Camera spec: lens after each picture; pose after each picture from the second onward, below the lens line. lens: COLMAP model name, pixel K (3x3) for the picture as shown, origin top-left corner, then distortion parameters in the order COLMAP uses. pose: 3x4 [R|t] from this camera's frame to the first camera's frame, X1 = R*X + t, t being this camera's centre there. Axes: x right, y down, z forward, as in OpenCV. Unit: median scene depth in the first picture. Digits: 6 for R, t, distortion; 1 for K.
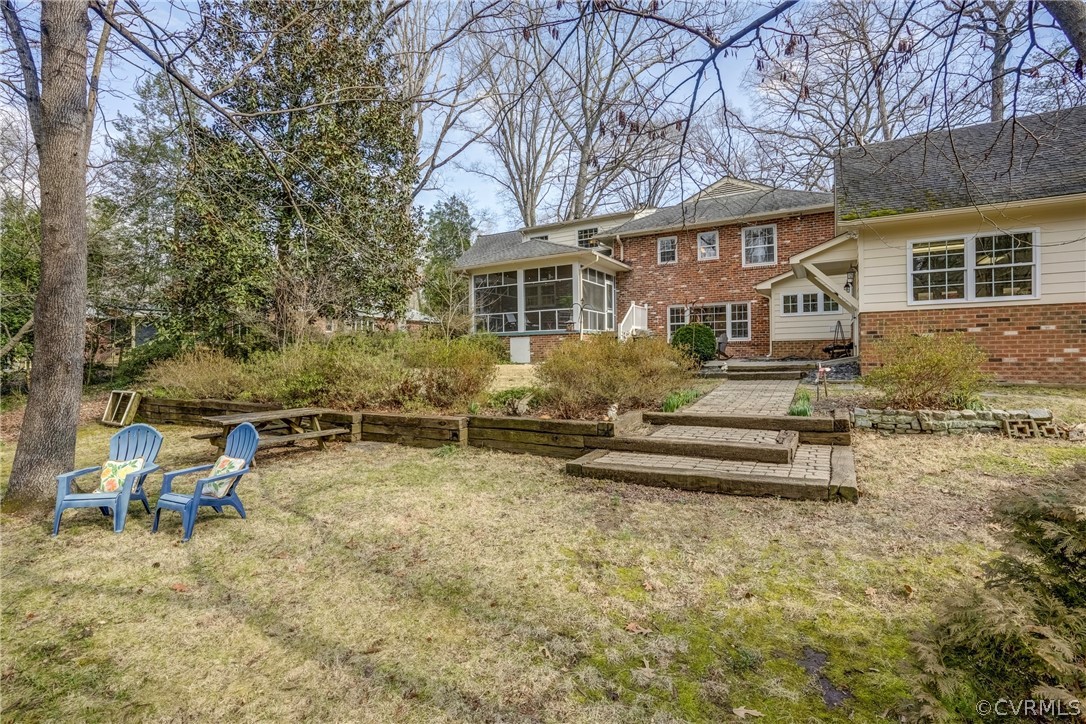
lens RADIAL K [[496.7, 0, 538.7], [0, 496.7, 362.1], [0, 0, 1]] dist [-0.006240, -0.000497]
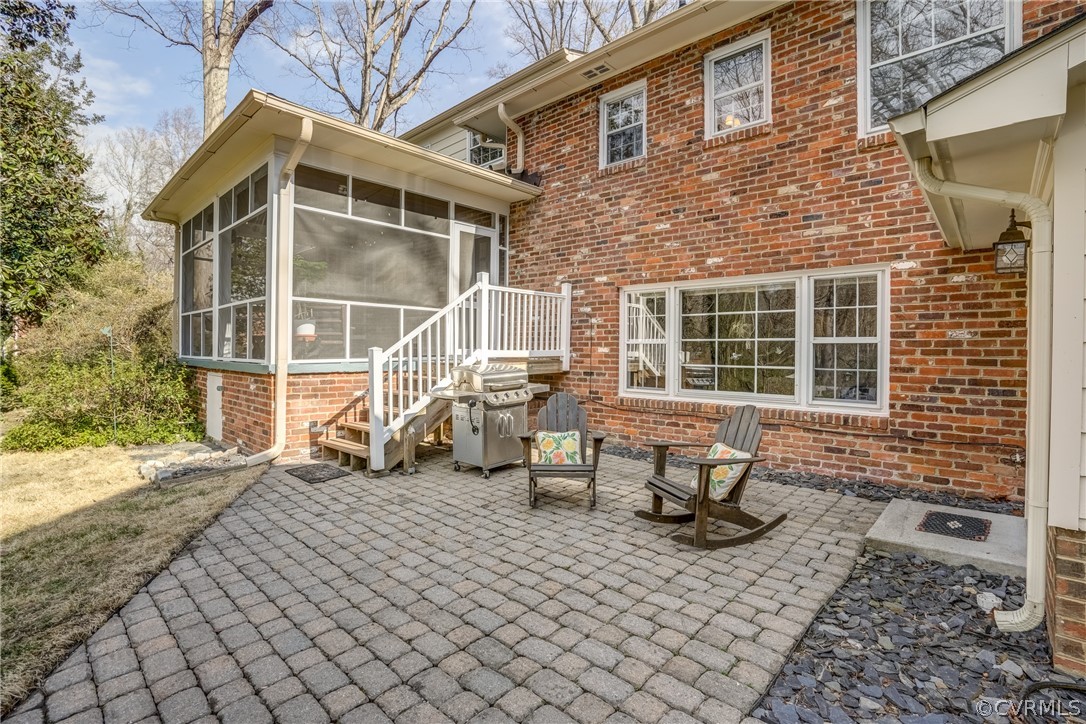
lens RADIAL K [[496.7, 0, 548.6], [0, 496.7, 355.1], [0, 0, 1]] dist [-0.006240, -0.000497]
pose [[0.978296, 0.016394, -0.206564, 0.282535], [-0.015136, 0.999856, 0.007669, -0.069433], [0.206660, -0.004376, 0.978403, 0.654135]]
